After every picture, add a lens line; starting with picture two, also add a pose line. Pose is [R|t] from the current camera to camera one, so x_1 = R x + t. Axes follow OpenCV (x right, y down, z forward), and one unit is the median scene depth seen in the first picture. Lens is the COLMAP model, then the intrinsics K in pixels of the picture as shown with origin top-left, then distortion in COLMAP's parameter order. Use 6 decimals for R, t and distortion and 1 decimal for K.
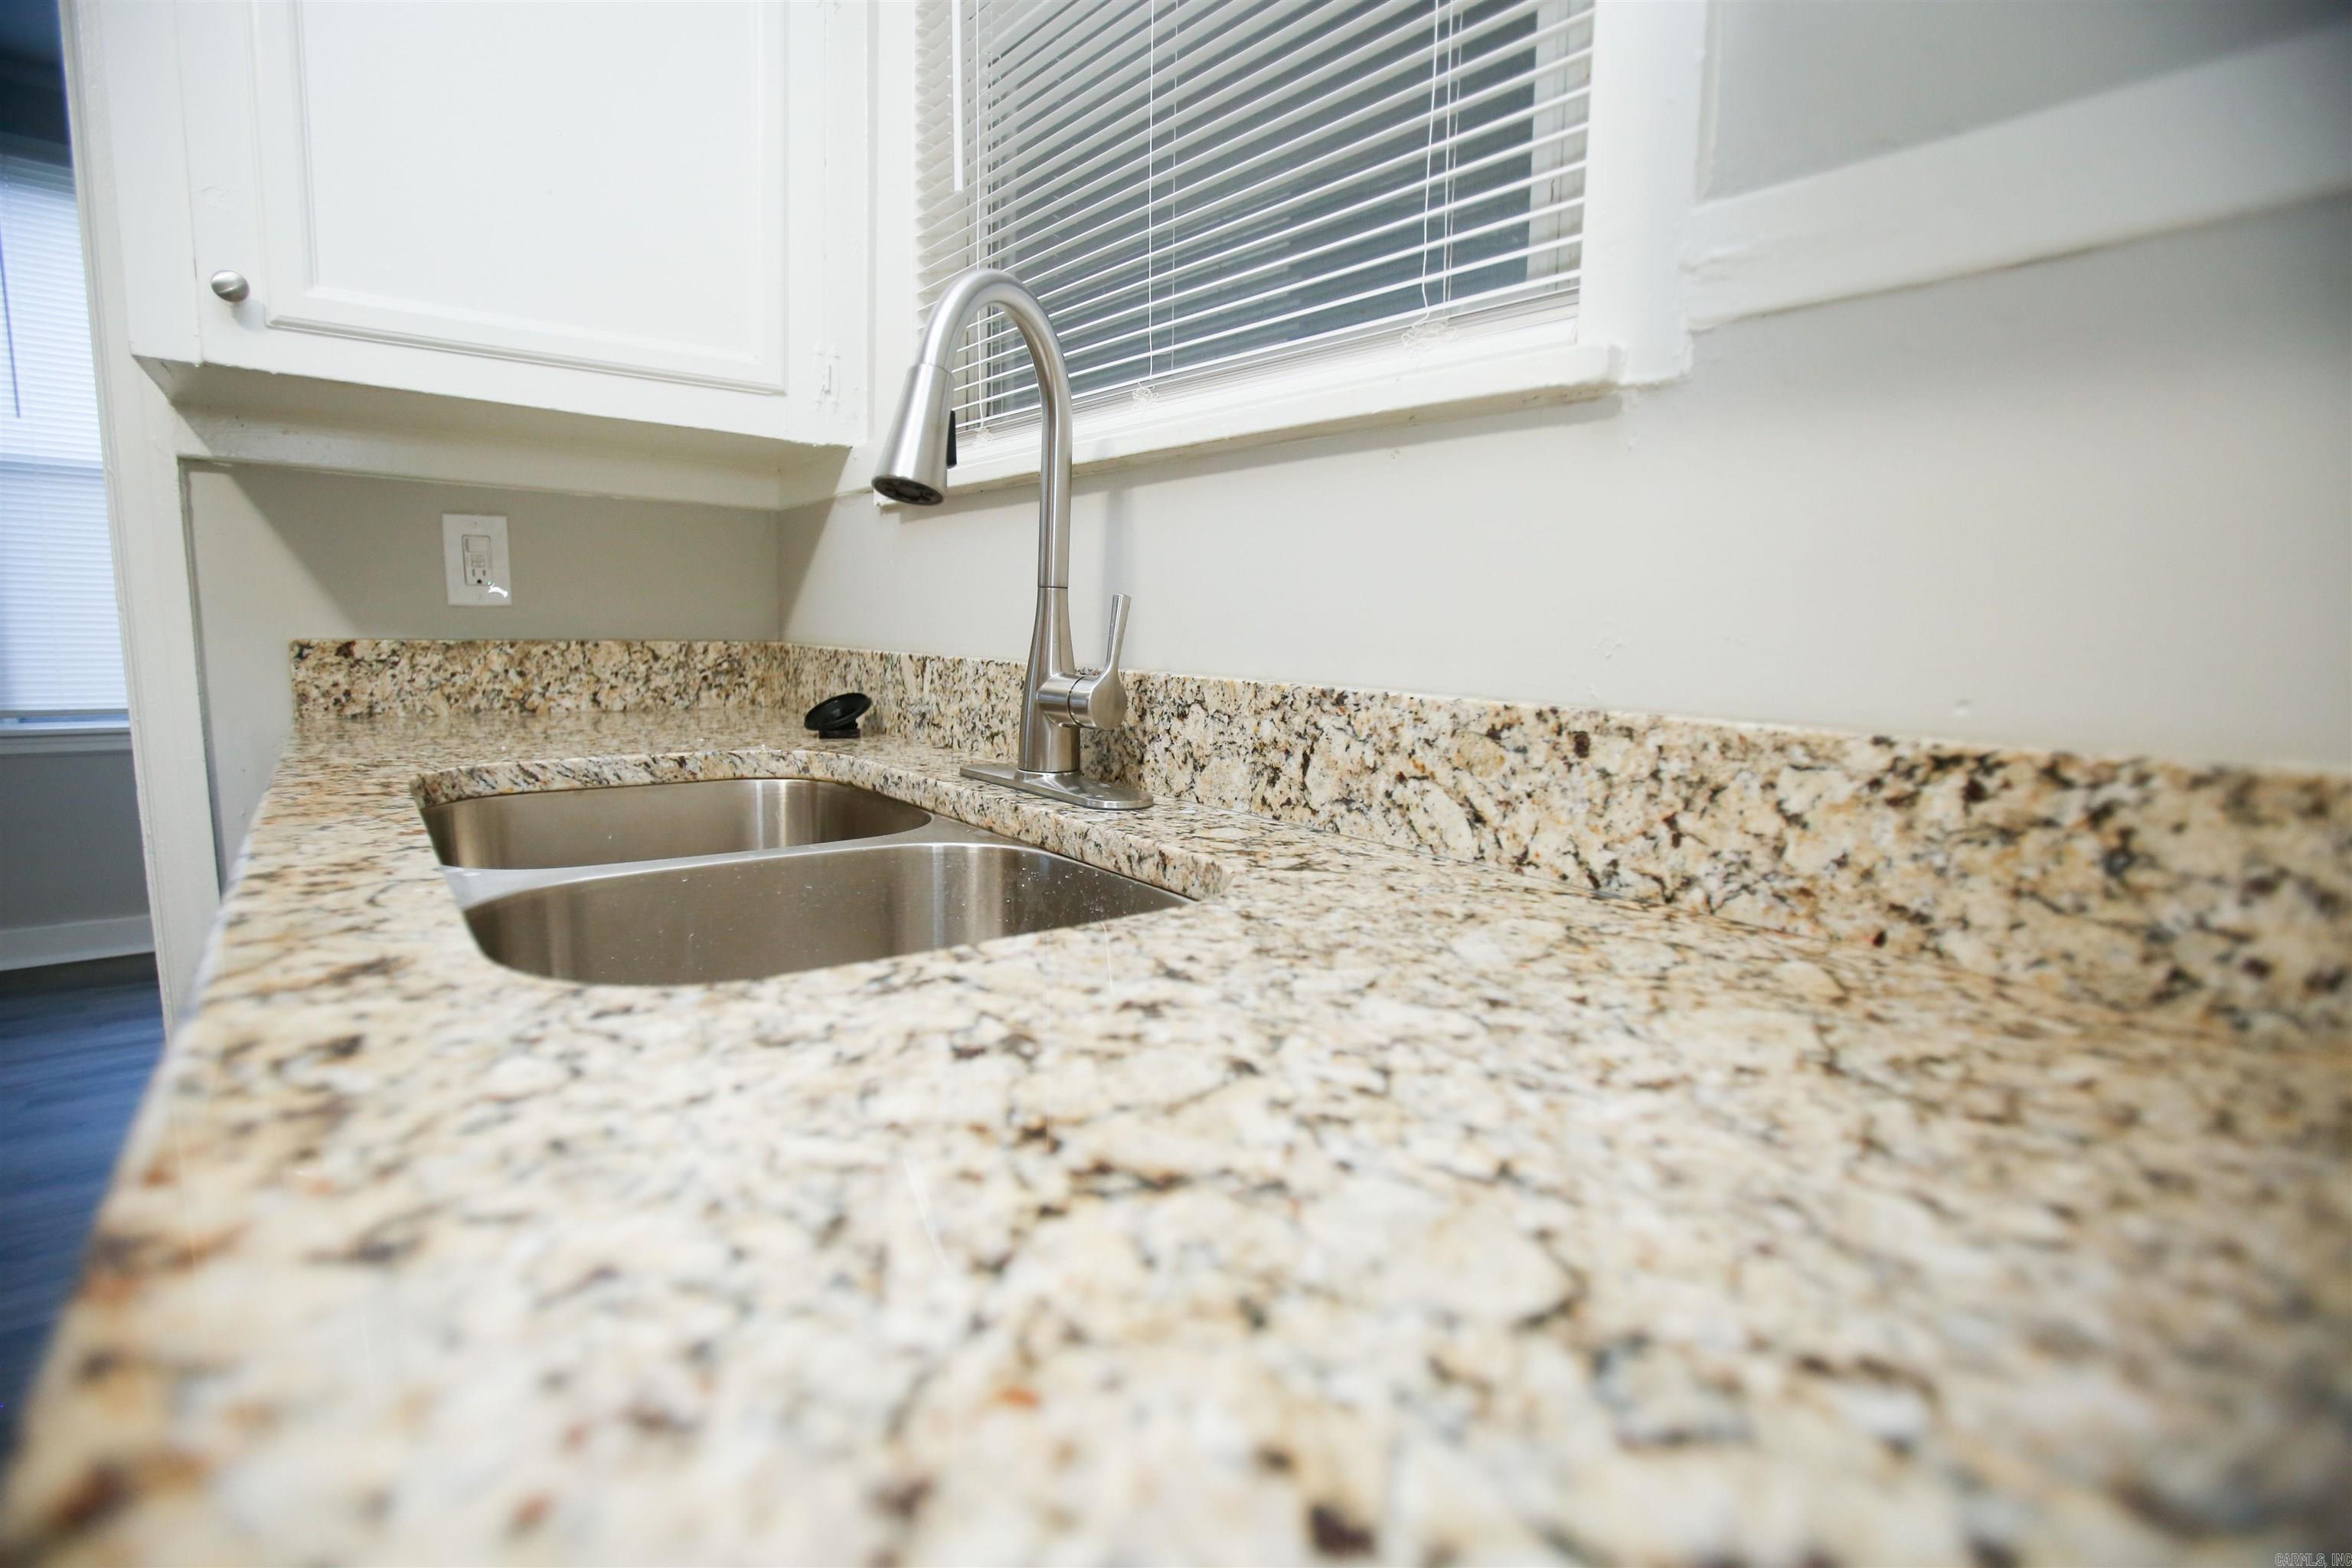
lens RADIAL K [[1068.0, 0, 1187.0], [0, 1068.0, 802.0], [0, 0, 1]] dist [-0.032057, 0.002677]
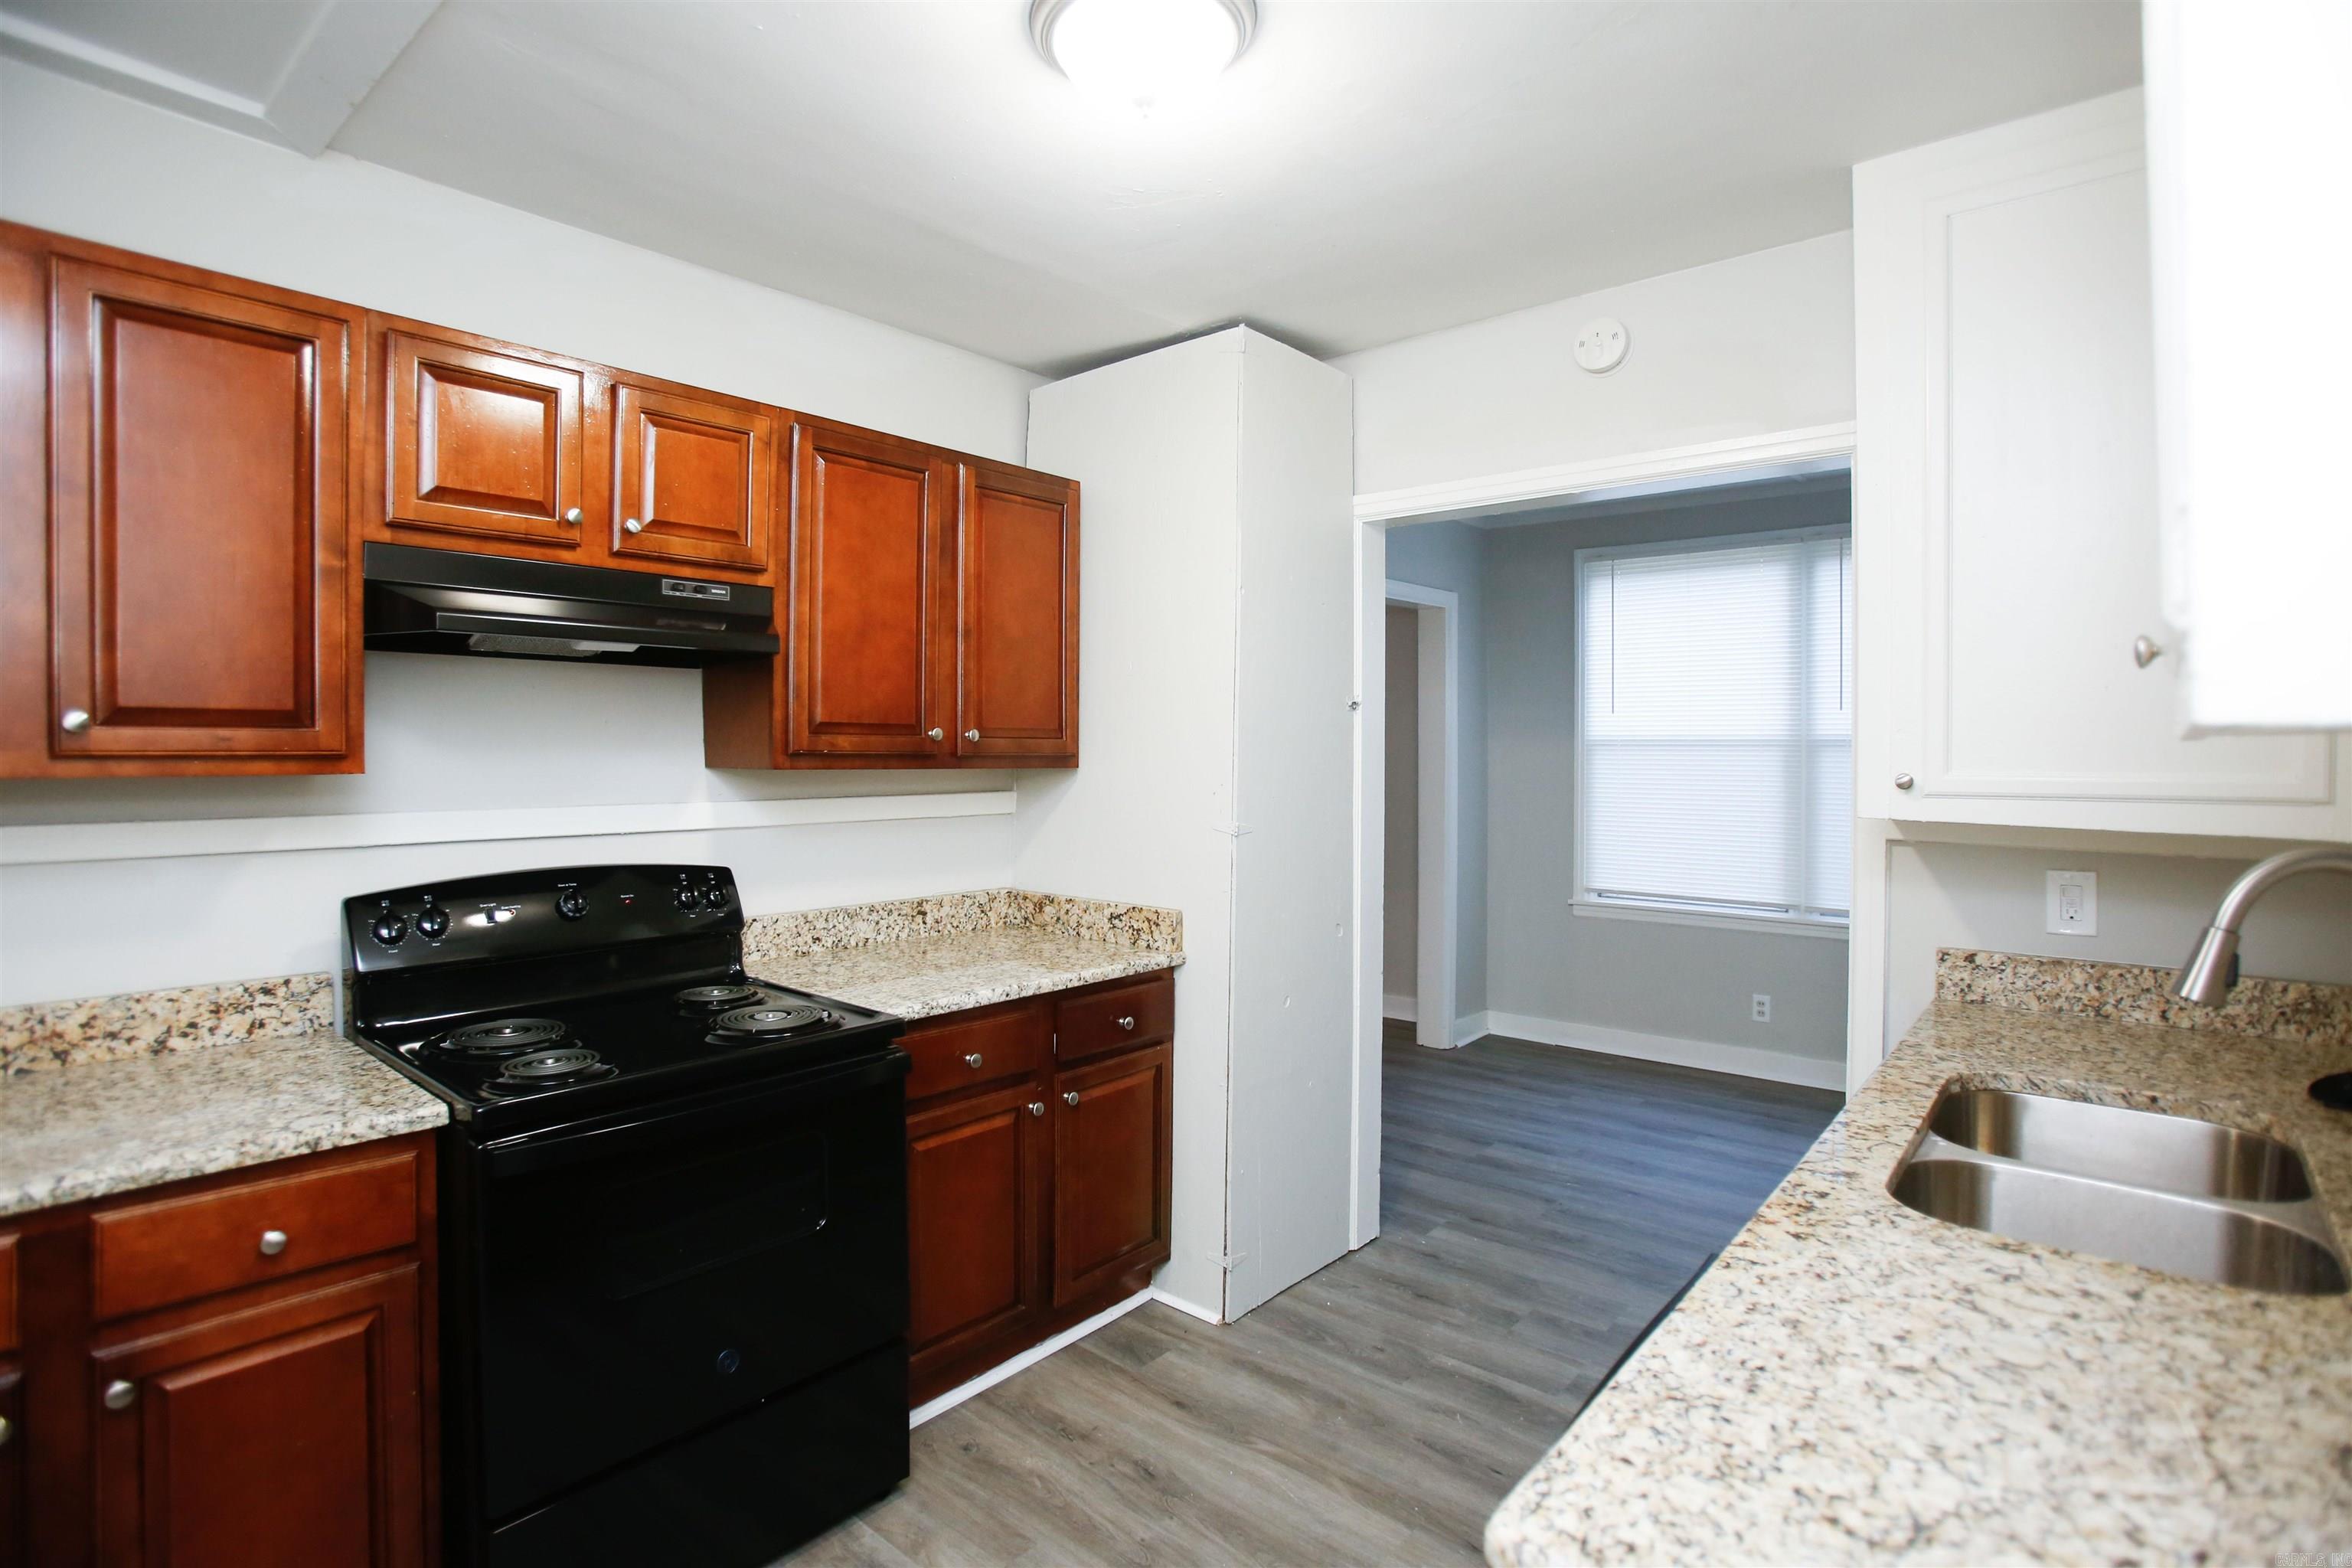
lens RADIAL K [[1159.0, 0, 1164.4], [0, 1159.0, 773.8], [0, 0, 1]] dist [0.007909, 0.007124]
pose [[0.197830, -0.011263, -0.980172, 1.401718], [-0.149185, 0.987940, -0.041462, -0.360039], [0.968817, 0.154429, 0.193763, -1.136292]]
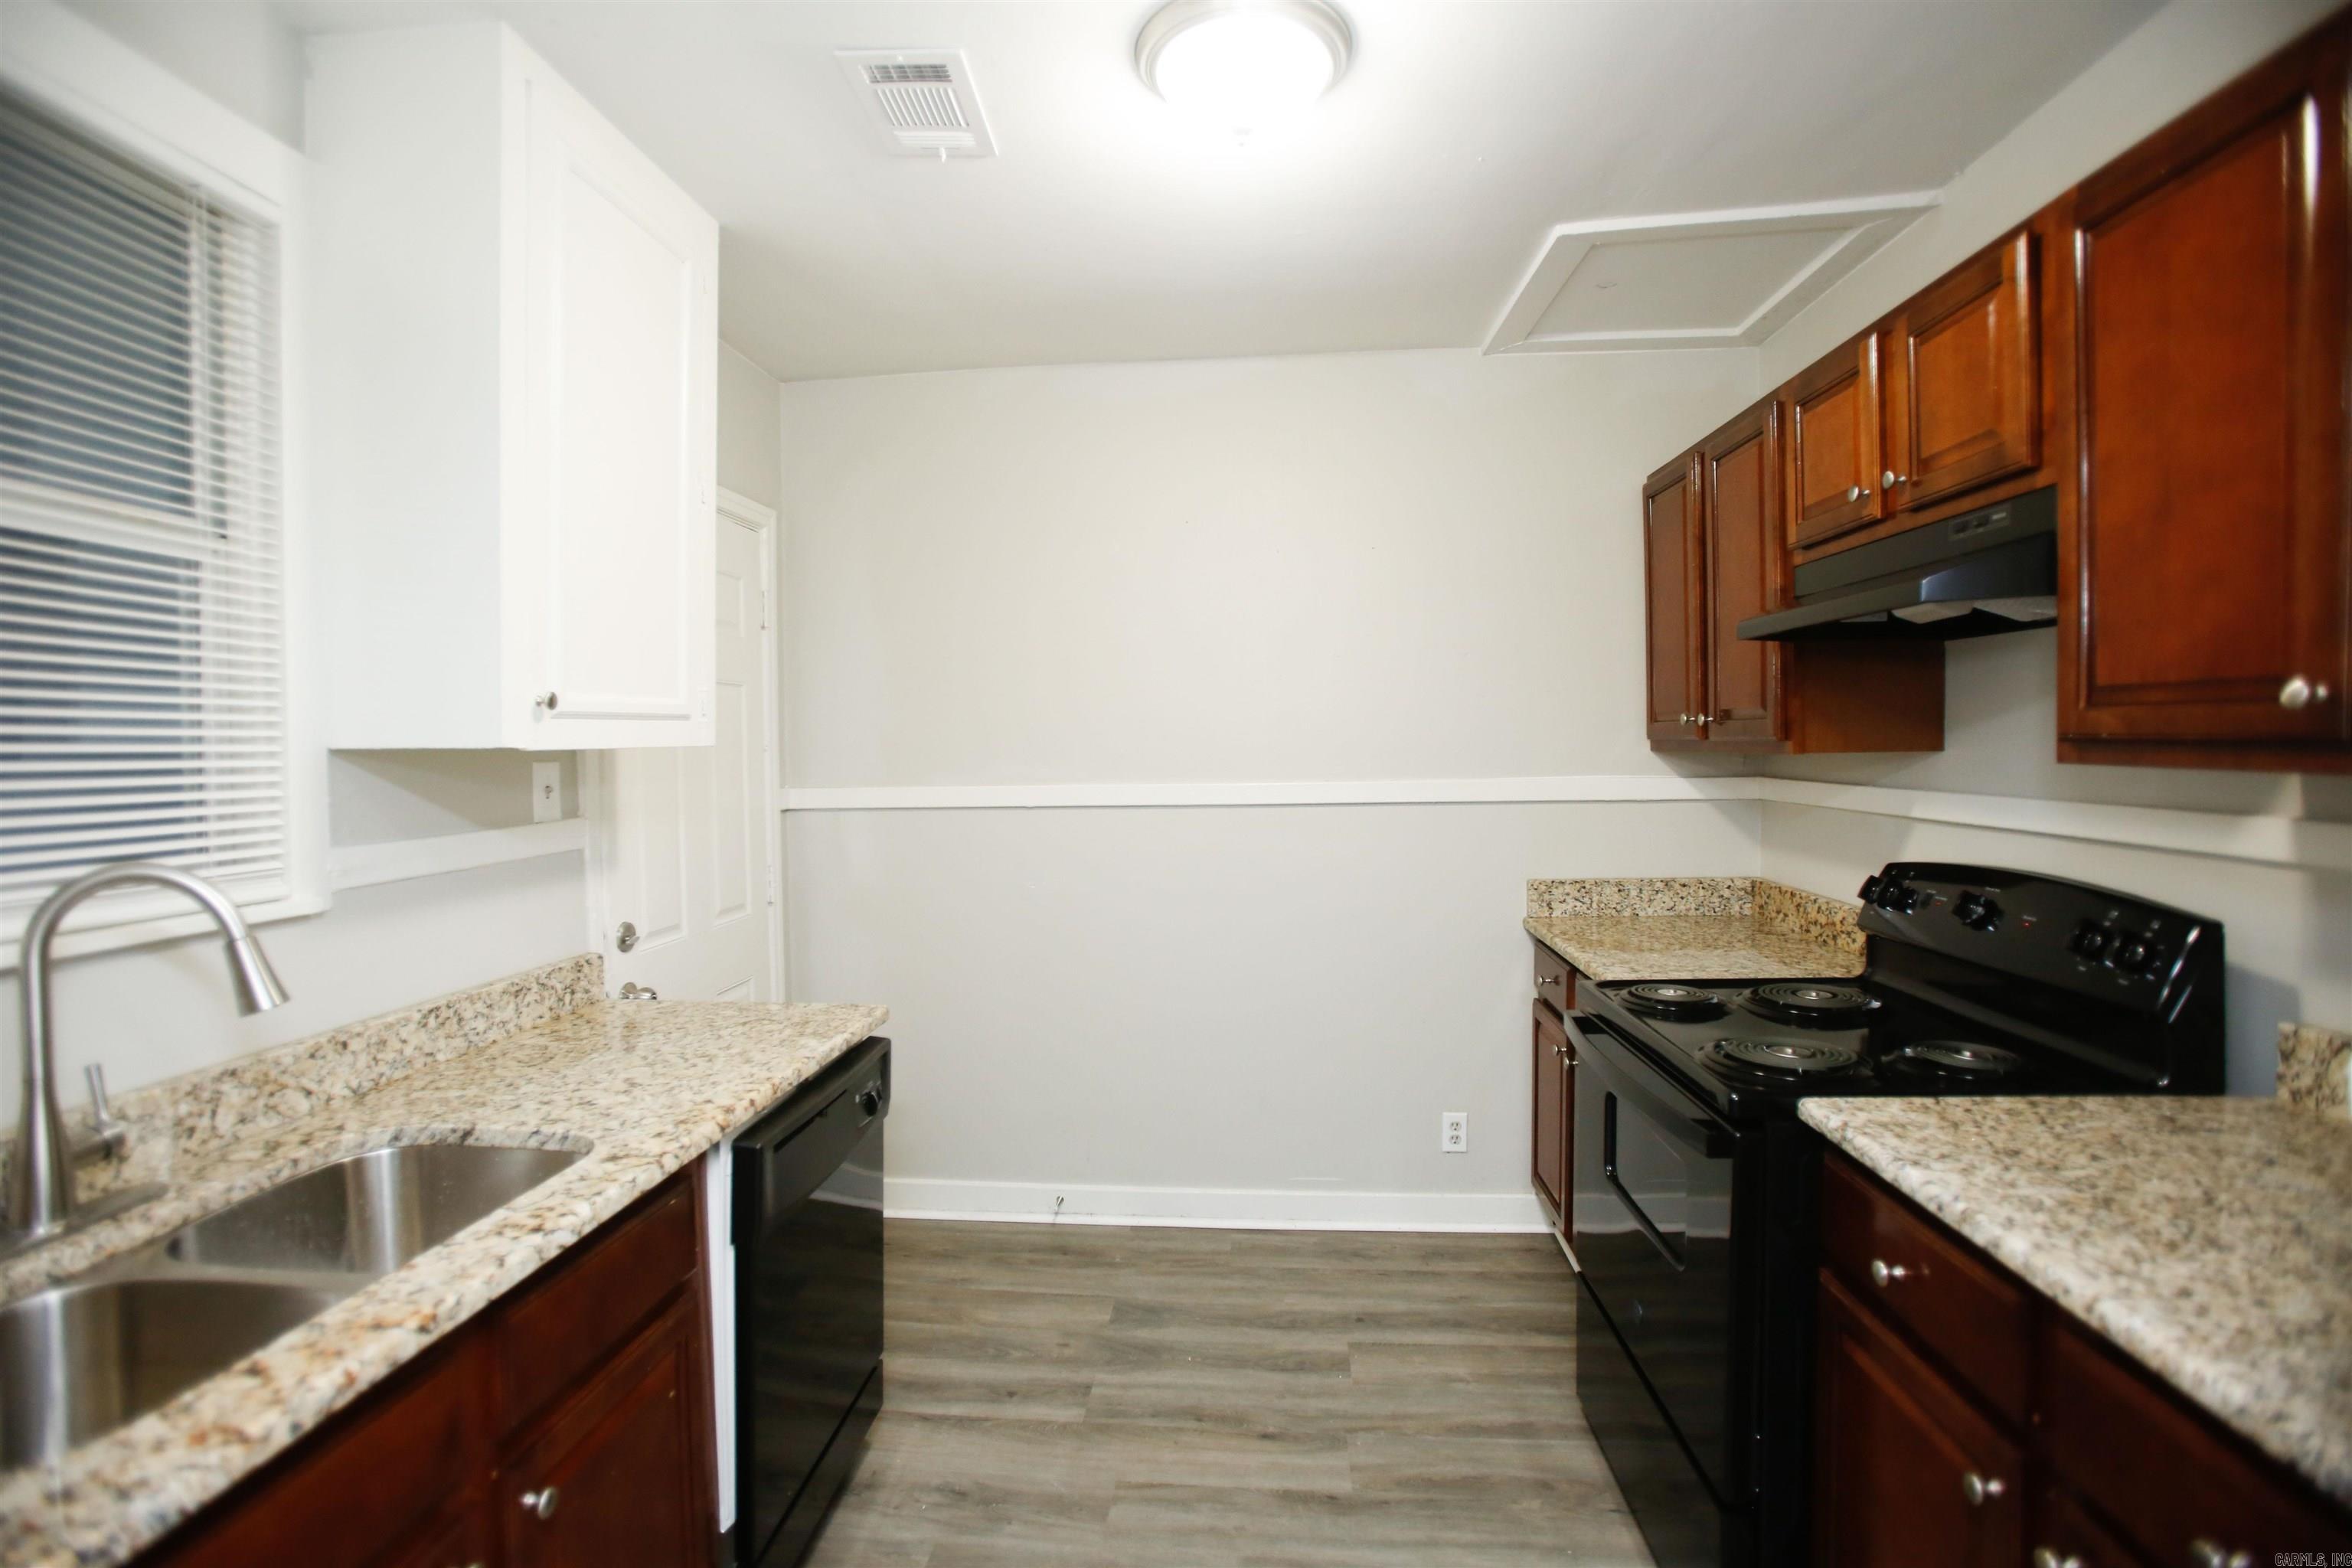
lens RADIAL K [[1159.0, 0, 1169.6], [0, 1159.0, 772.2], [0, 0, 1]] dist [0.007909, 0.007124]
pose [[-0.723403, -0.035086, 0.689534, -2.871917], [0.101255, 0.982518, 0.156222, -0.895436], [-0.682960, 0.182831, -0.707204, 1.396616]]
